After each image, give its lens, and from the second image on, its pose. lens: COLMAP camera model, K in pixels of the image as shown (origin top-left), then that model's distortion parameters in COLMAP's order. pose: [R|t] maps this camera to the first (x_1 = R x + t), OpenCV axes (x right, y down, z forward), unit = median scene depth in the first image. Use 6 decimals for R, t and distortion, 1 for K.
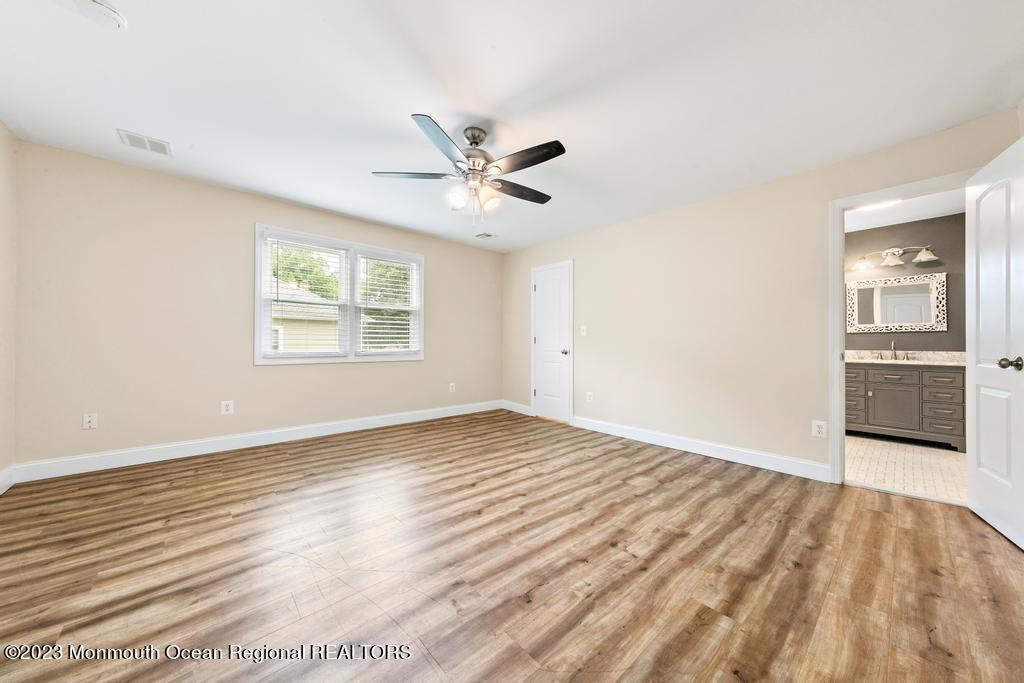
lens RADIAL K [[349.5, 0, 509.3], [0, 349.5, 338.2], [0, 0, 1]] dist [0.004340, -0.000195]
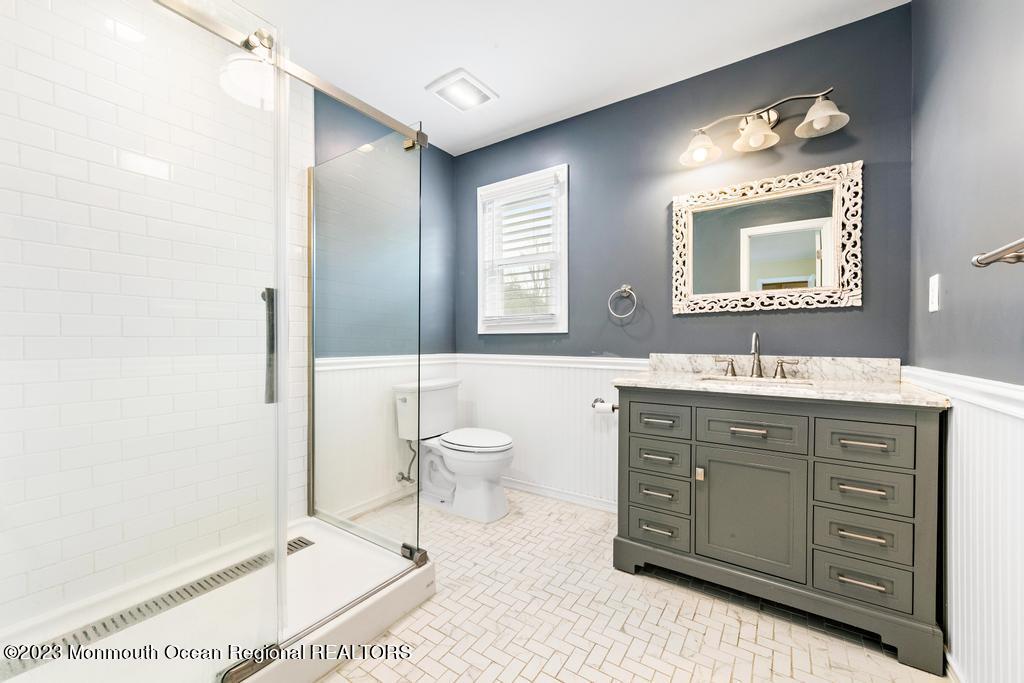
lens RADIAL K [[398.6, 0, 507.7], [0, 398.6, 343.2], [0, 0, 1]] dist [0.000863, 0.000930]
pose [[0.970848, -0.000744, 0.239694, 0.806233], [-0.003427, 0.999850, 0.016984, 0.016176], [-0.239671, -0.017310, 0.970700, 0.709906]]
